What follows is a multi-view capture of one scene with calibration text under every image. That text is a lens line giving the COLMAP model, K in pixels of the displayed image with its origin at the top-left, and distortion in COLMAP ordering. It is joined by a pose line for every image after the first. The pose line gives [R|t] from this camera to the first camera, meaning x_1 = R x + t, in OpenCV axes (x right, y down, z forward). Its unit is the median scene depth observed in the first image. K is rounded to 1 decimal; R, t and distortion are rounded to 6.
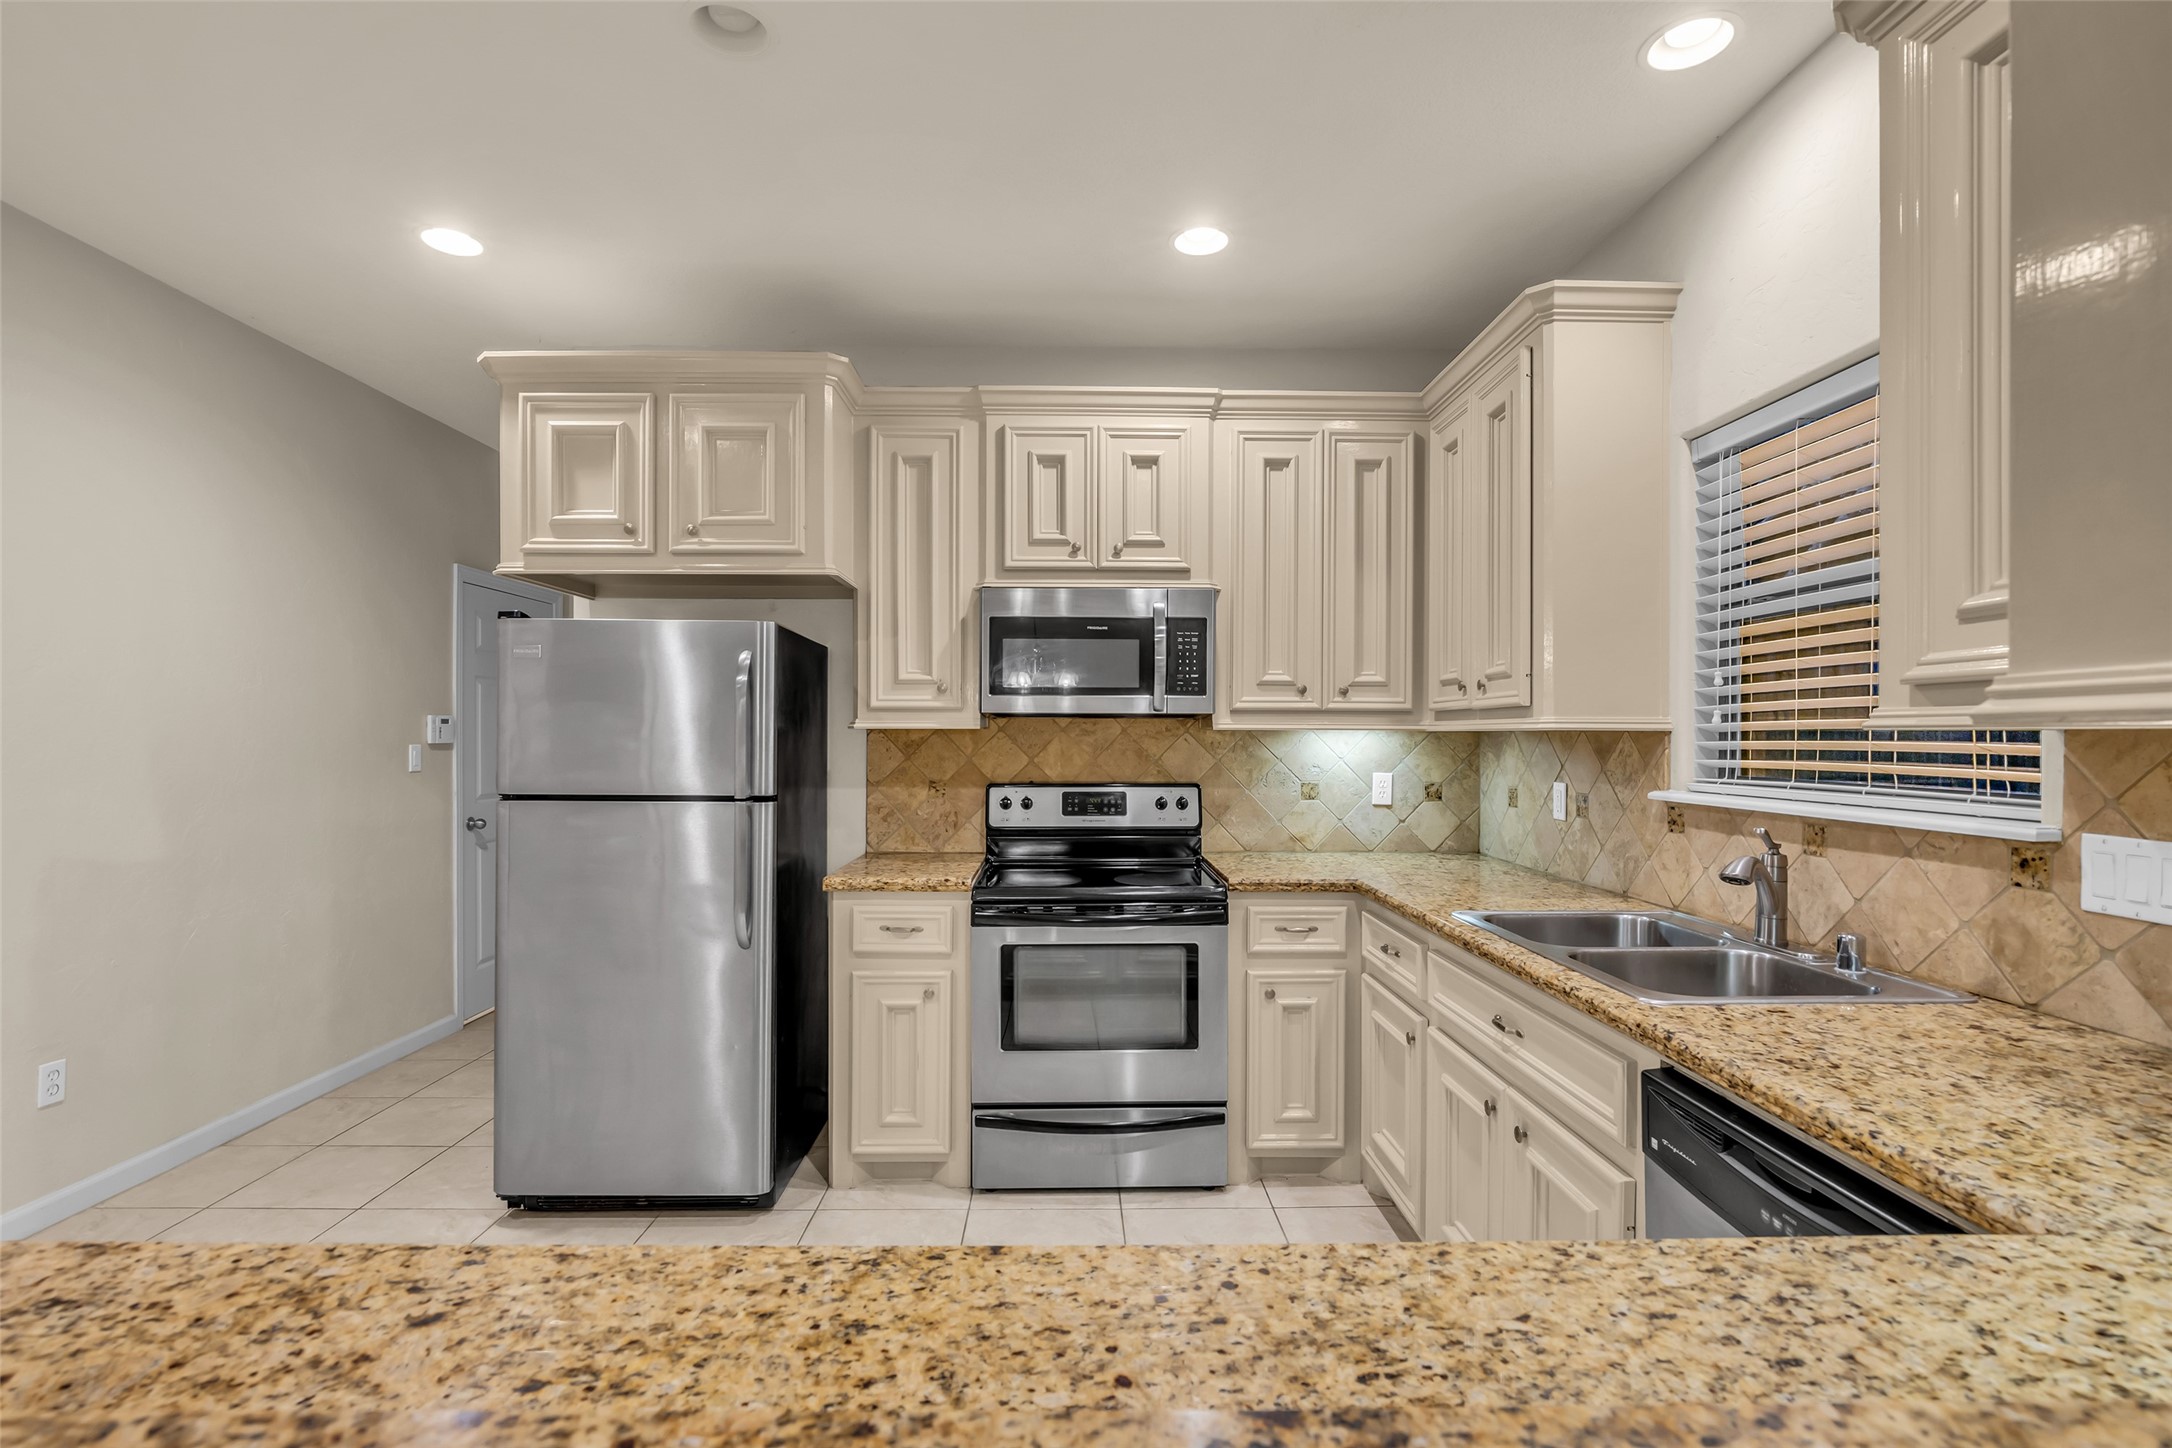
lens RADIAL K [[994.3, 0, 1079.8], [0, 994.3, 739.9], [0, 0, 1]] dist [-0.020594, 0.007134]
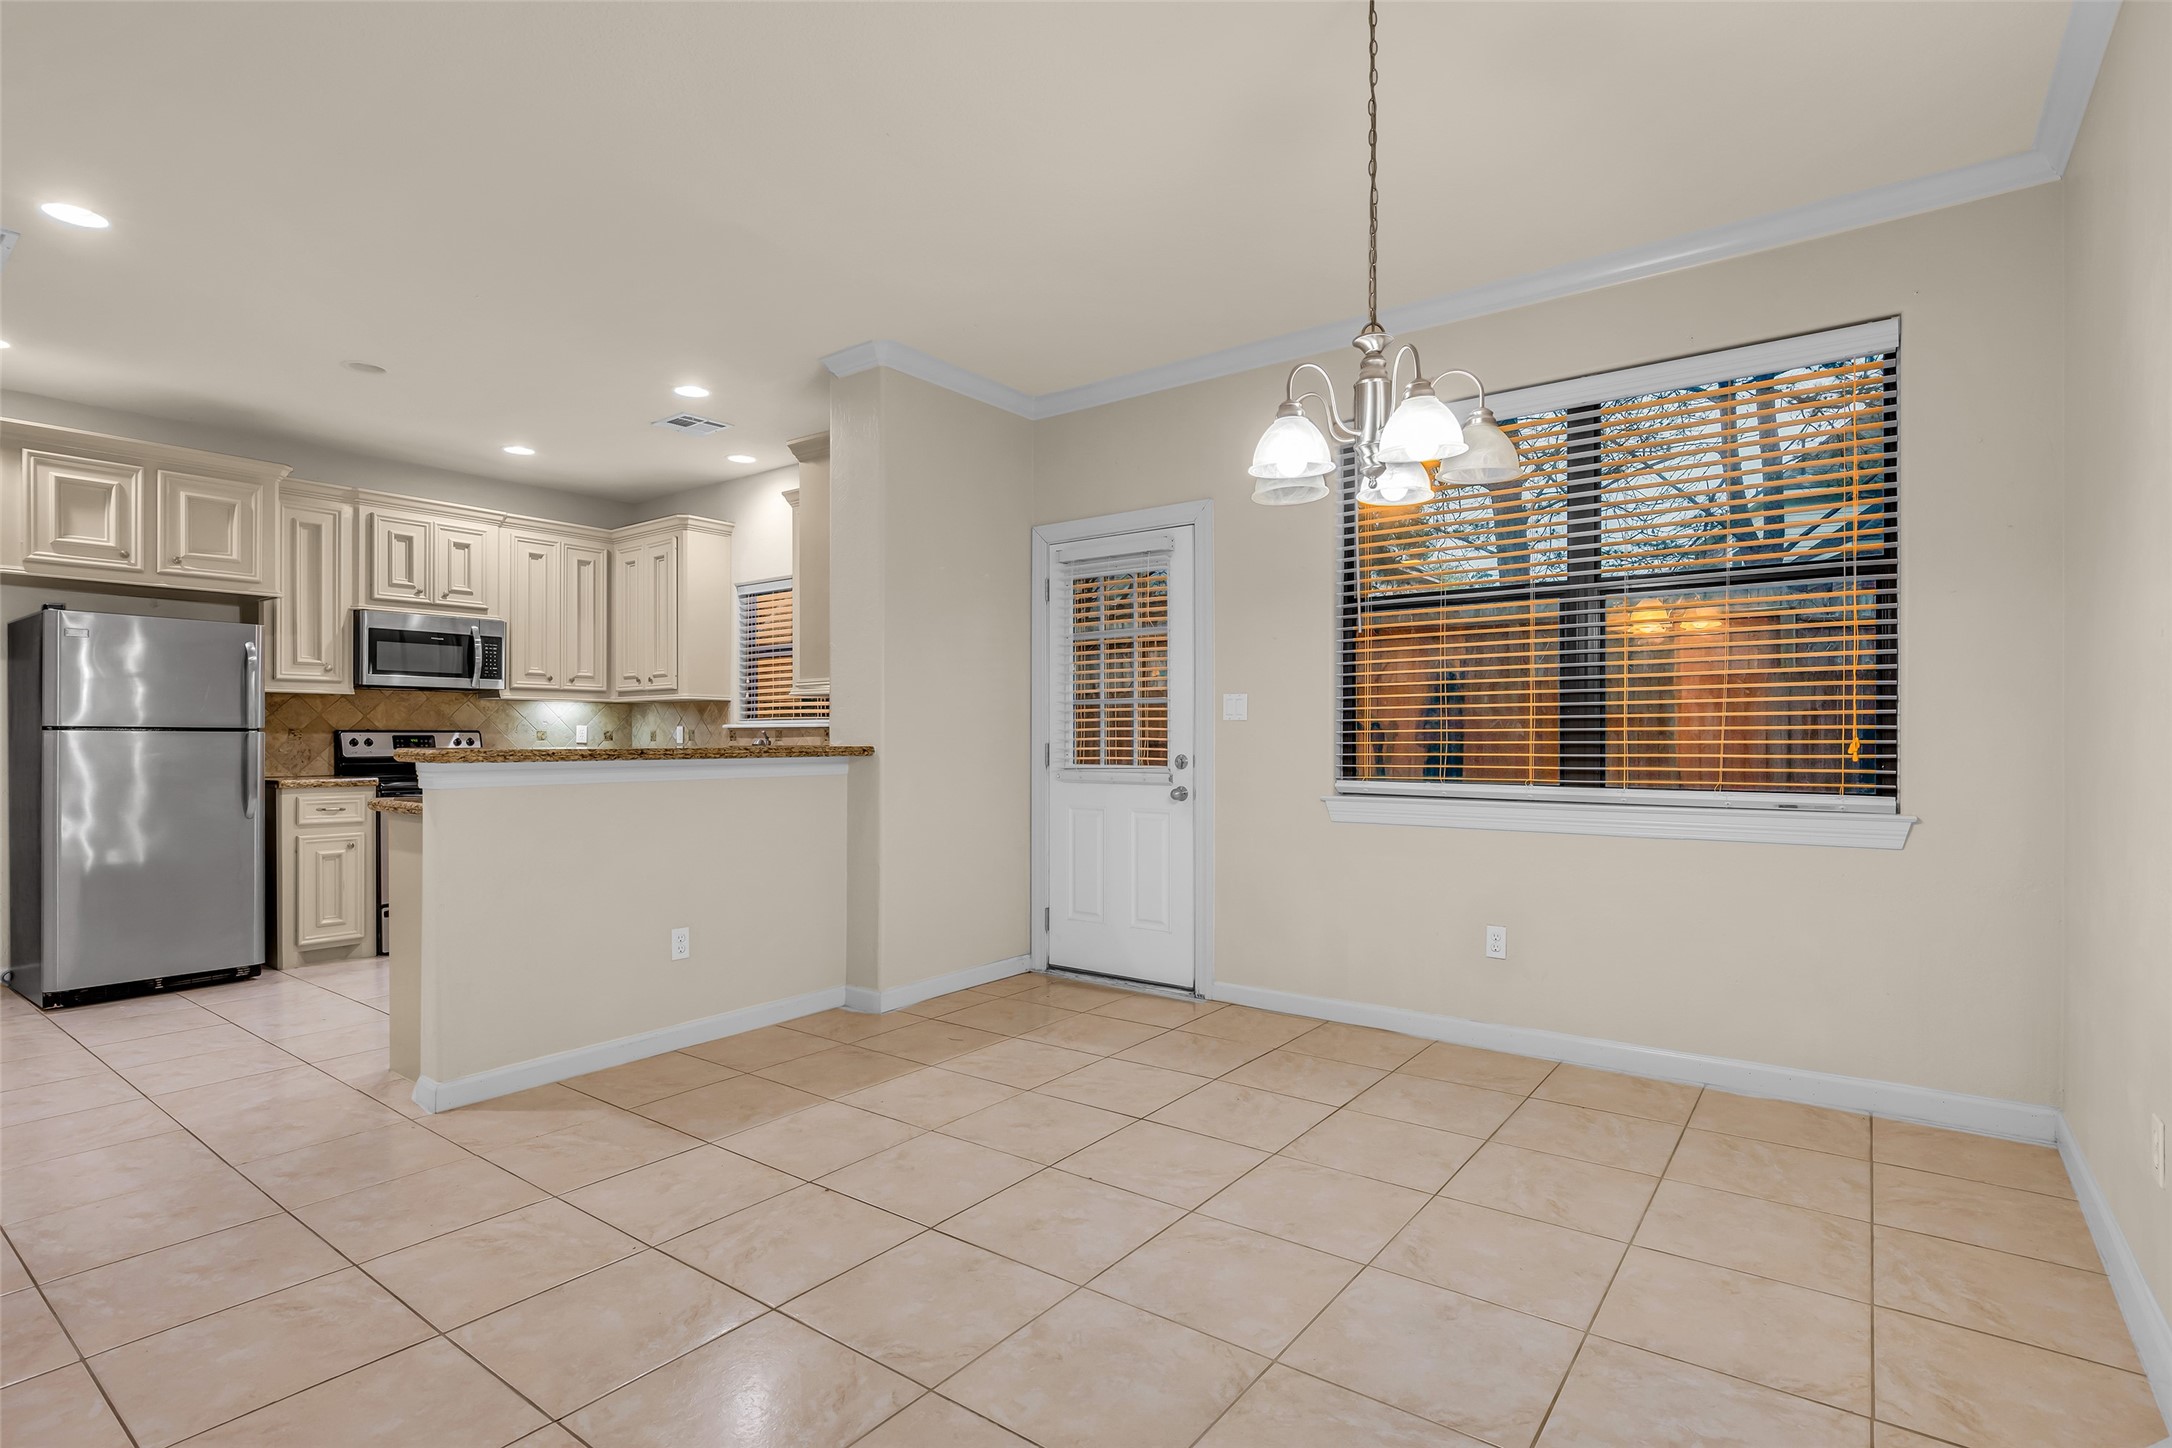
lens RADIAL K [[1057.5, 0, 1079.8], [0, 1057.5, 739.8], [0, 0, 1]] dist [-0.019918, 0.005694]
pose [[0.613585, -0.004611, 0.789615, -0.769404], [0.007778, 0.999970, -0.000205, 0.077539], [-0.789590, 0.006268, 0.613602, -1.061861]]
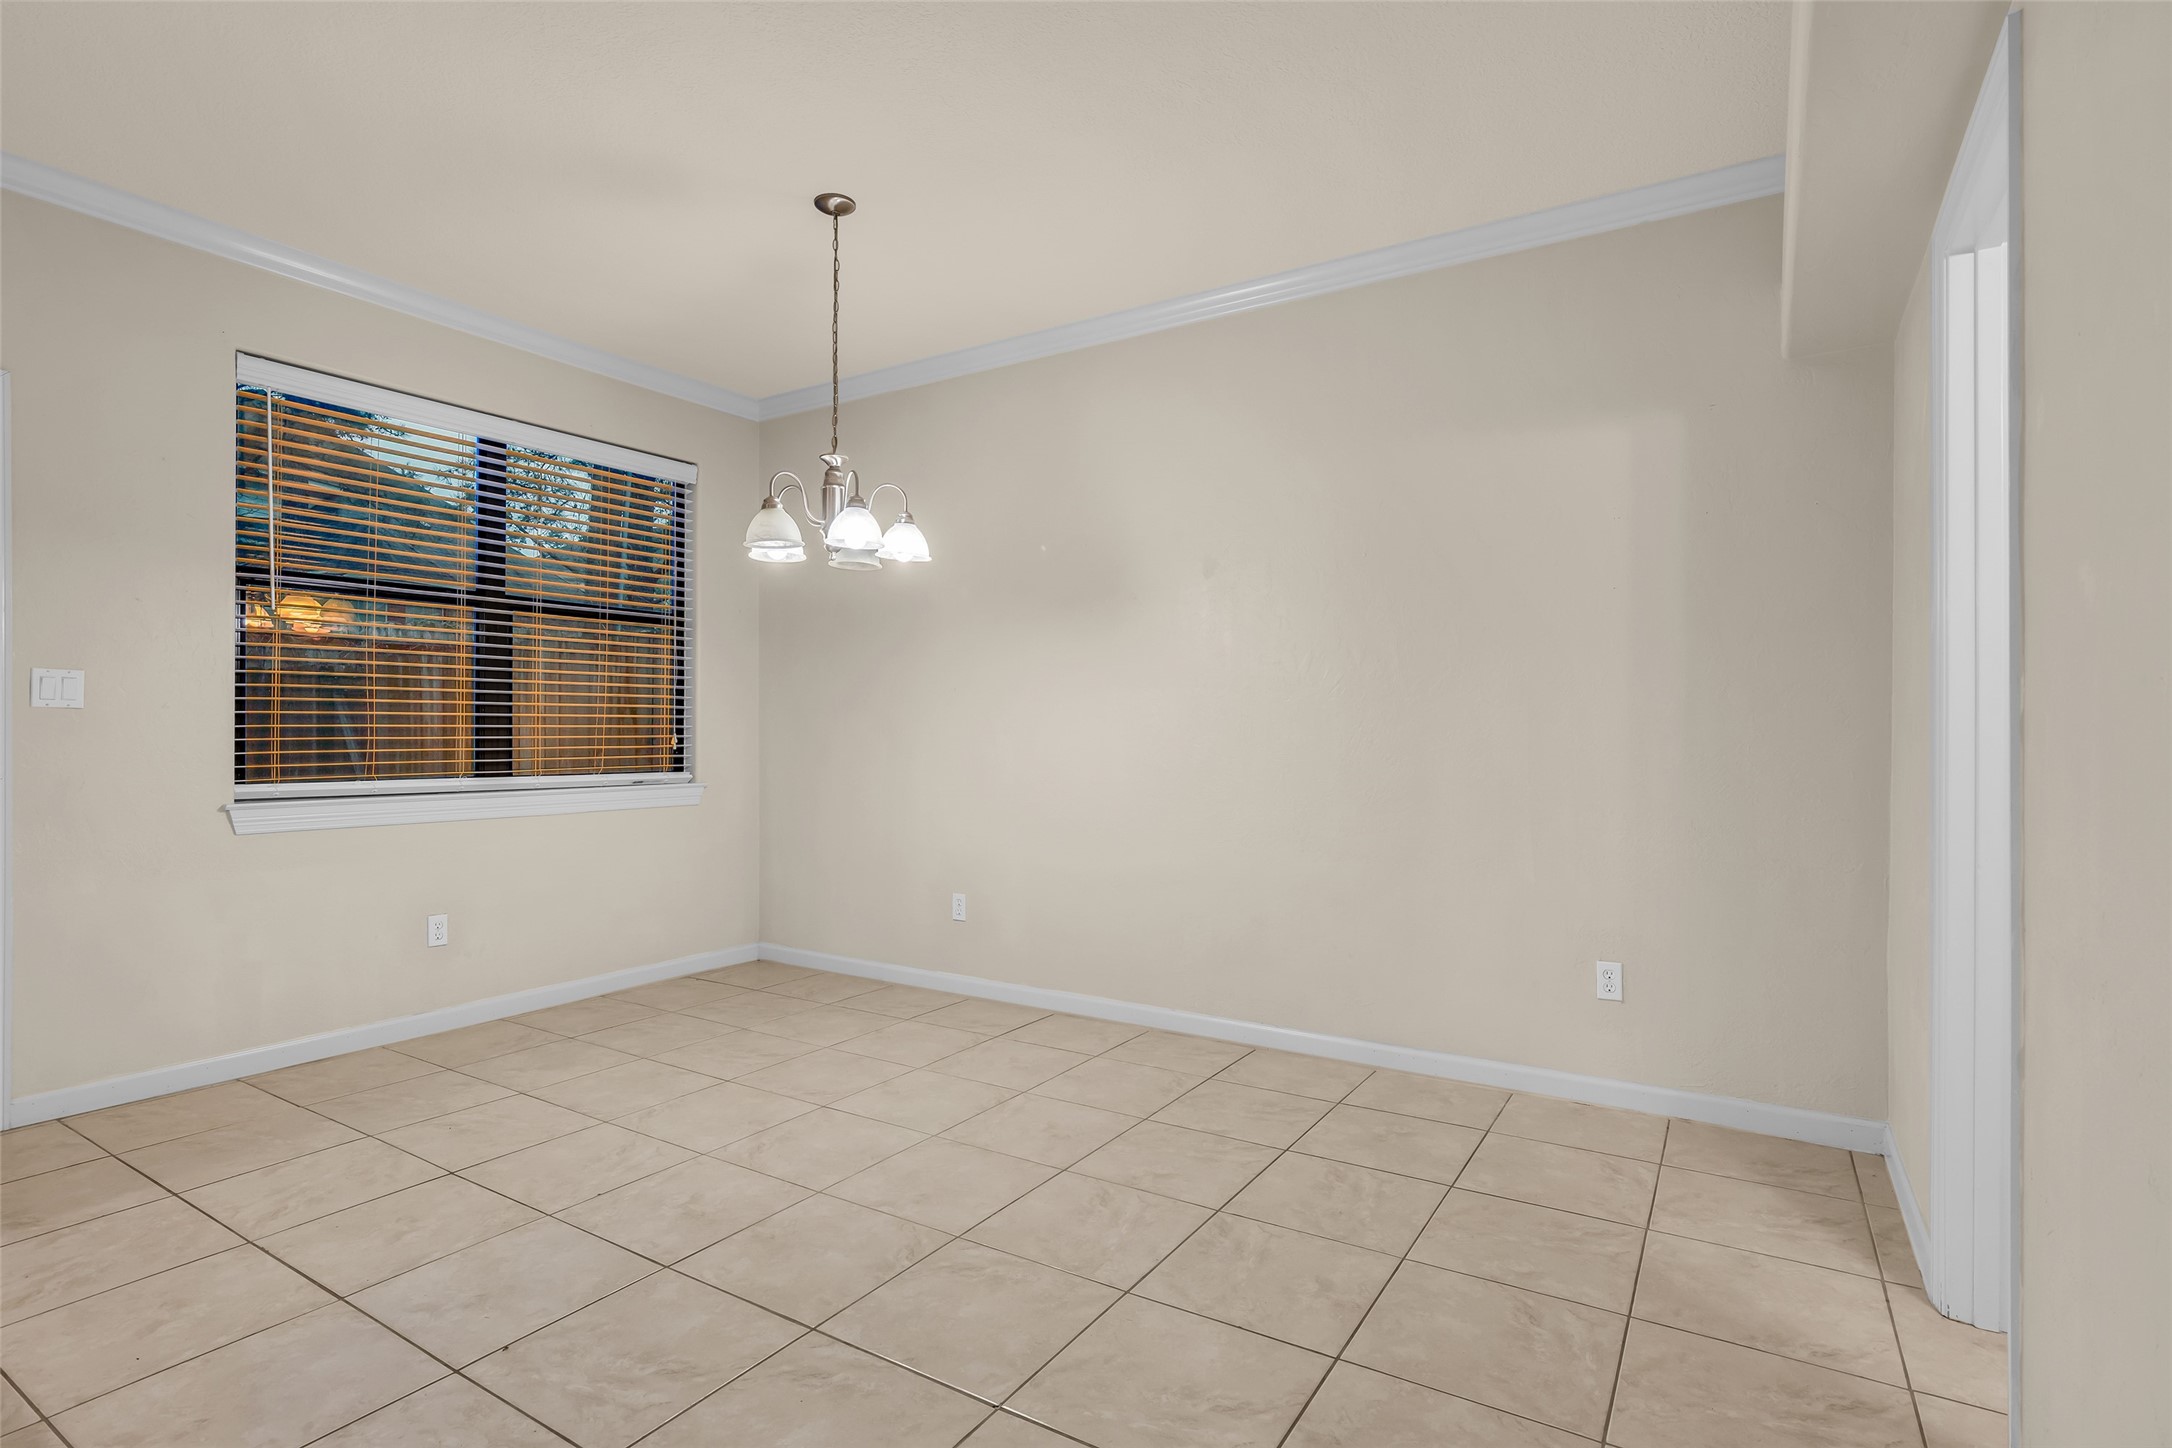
lens RADIAL K [[1064.5, 0, 1076.1], [0, 1064.5, 730.7], [0, 0, 1]] dist [-0.019185, 0.005363]
pose [[-0.836621, -0.000889, 0.547782, -0.849135], [0.001524, 0.999991, 0.003950, 0.071414], [-0.547780, 0.004140, -0.836612, -0.045571]]
